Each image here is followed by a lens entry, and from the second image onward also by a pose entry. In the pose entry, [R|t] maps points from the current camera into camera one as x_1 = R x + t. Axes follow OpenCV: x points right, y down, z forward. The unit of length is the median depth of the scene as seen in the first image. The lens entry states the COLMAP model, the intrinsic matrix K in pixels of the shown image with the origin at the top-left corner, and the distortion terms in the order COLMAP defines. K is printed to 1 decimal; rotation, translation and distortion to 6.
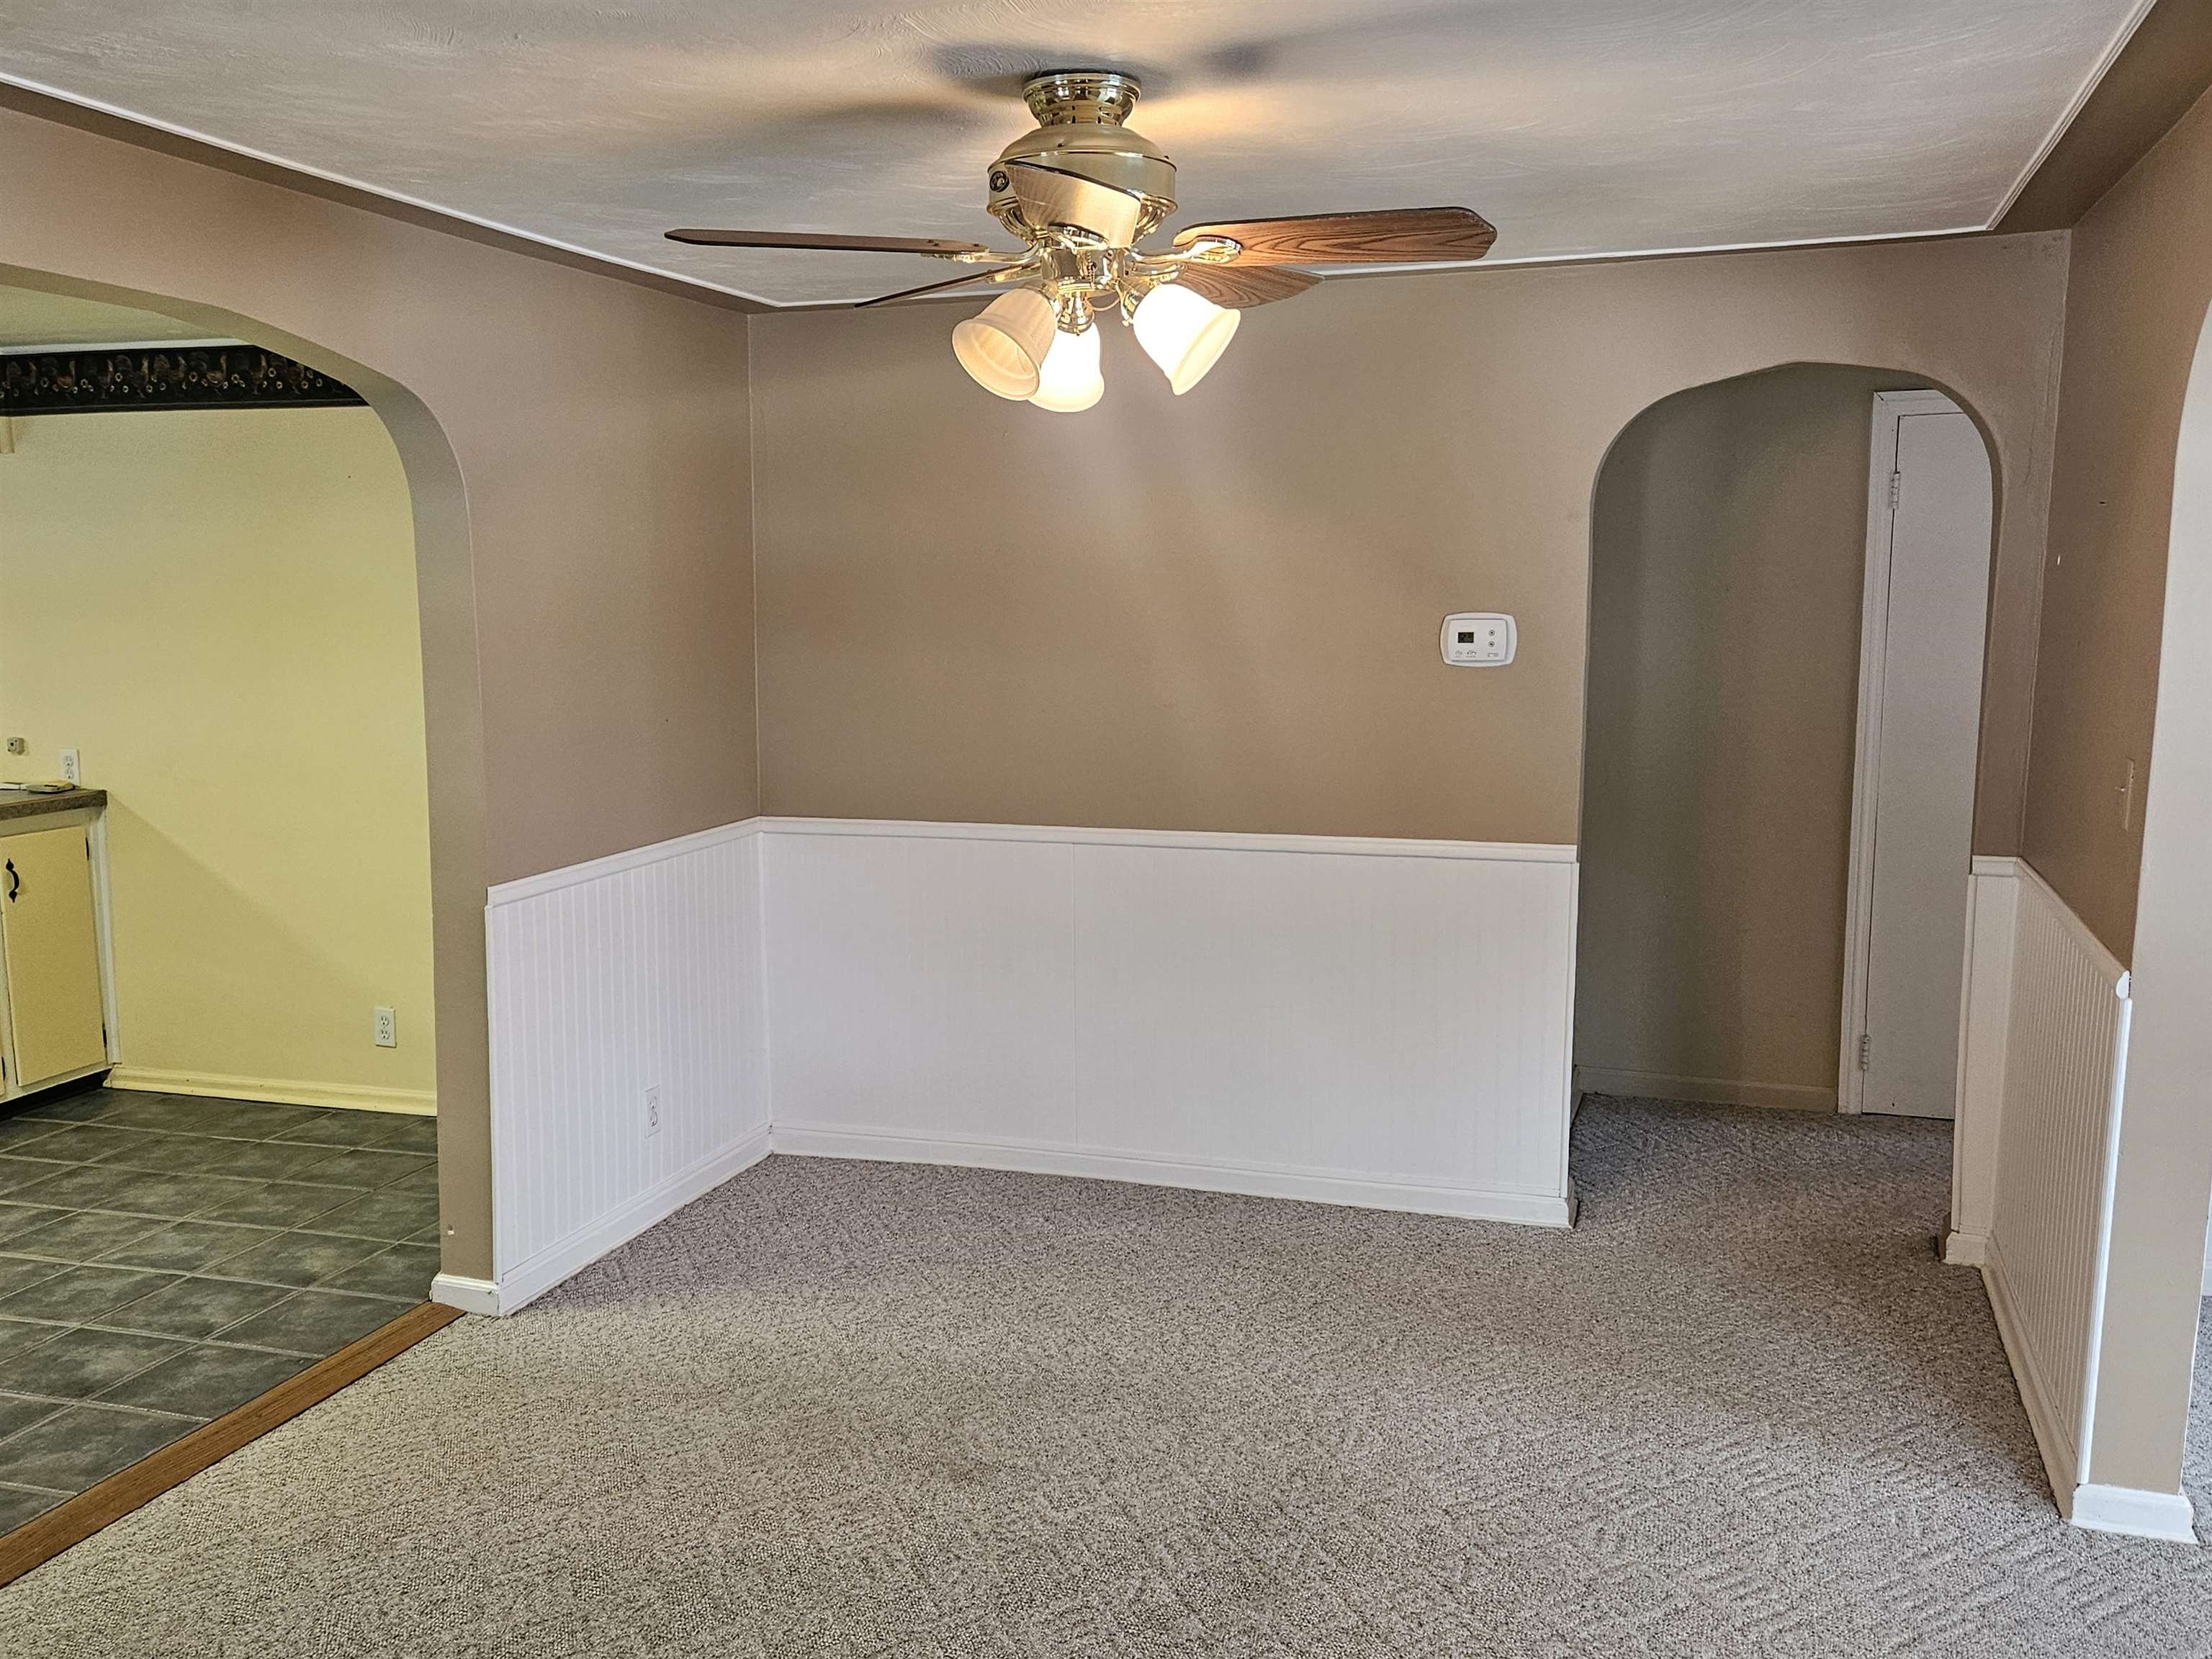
lens RADIAL K [[1907.7, 0, 1096.6], [0, 1907.7, 834.4], [0, 0, 1]] dist [0.082855, -0.082505]
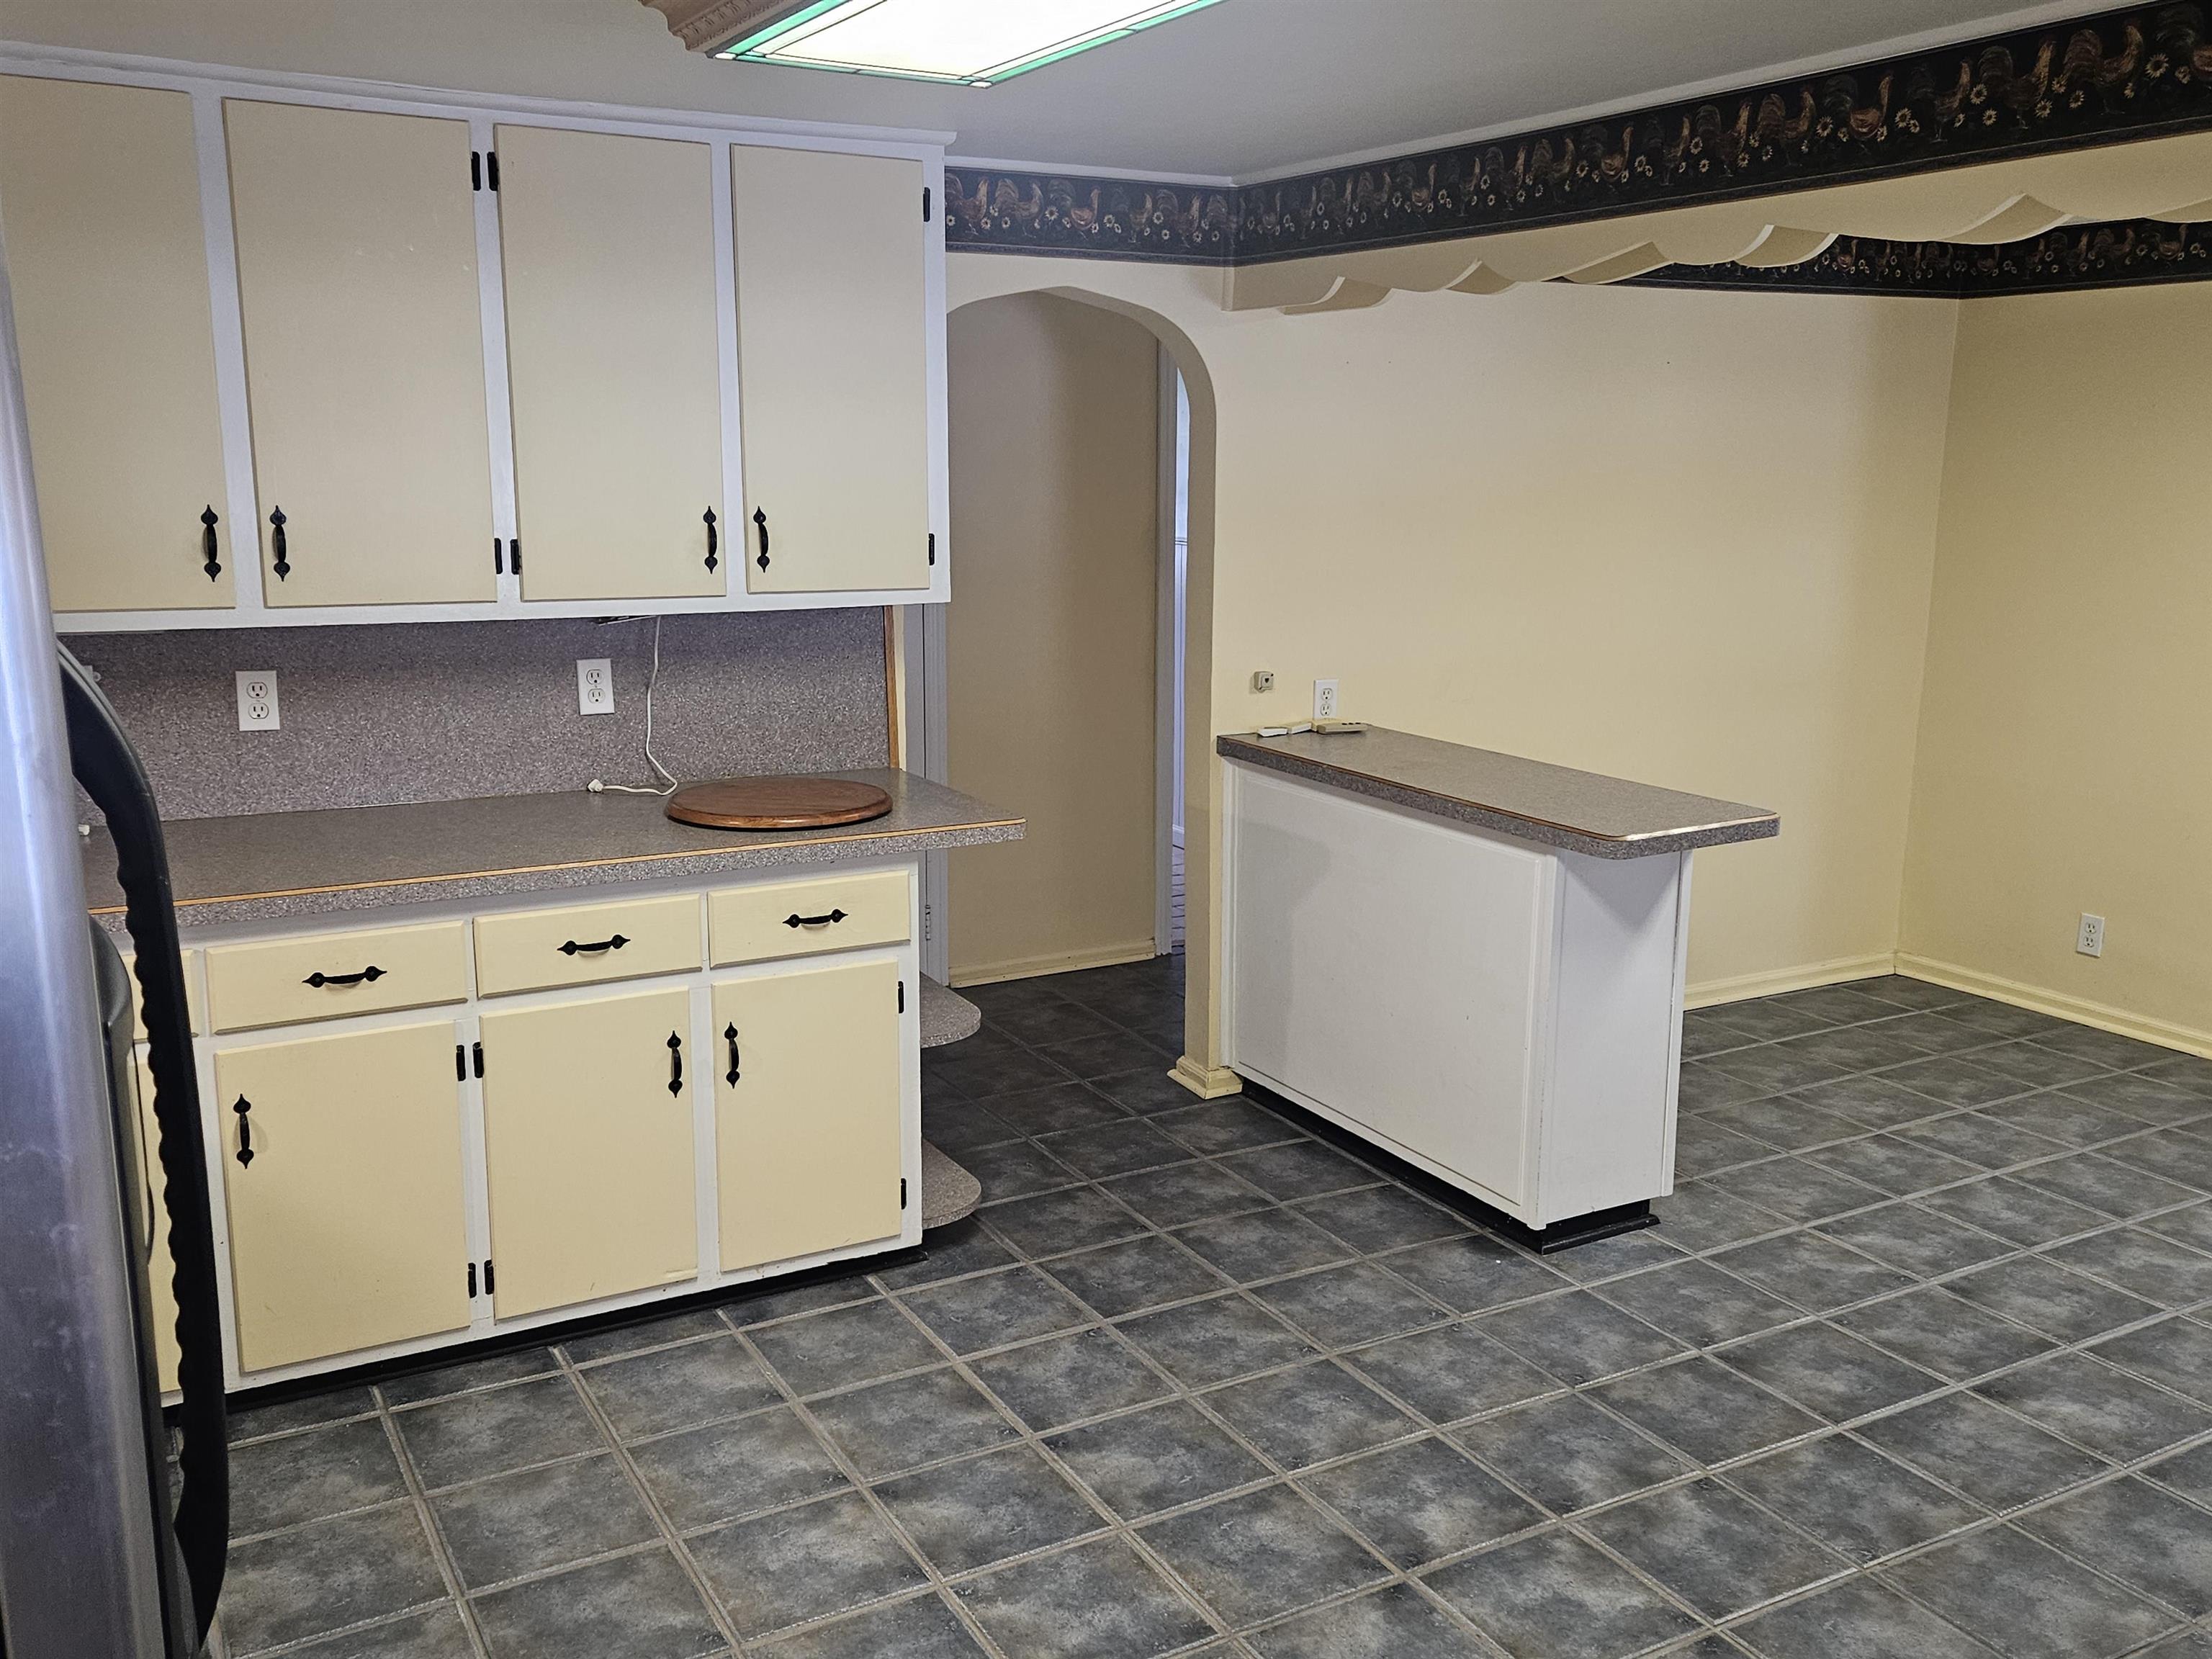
lens RADIAL K [[1907.7, 0, 1096.6], [0, 1907.7, 834.4], [0, 0, 1]] dist [0.082855, -0.082505]
pose [[0.691009, -0.142529, 0.708656, -1.400901], [0.091595, 0.989730, 0.109746, -0.092525], [-0.717020, -0.010926, 0.696967, 0.583926]]
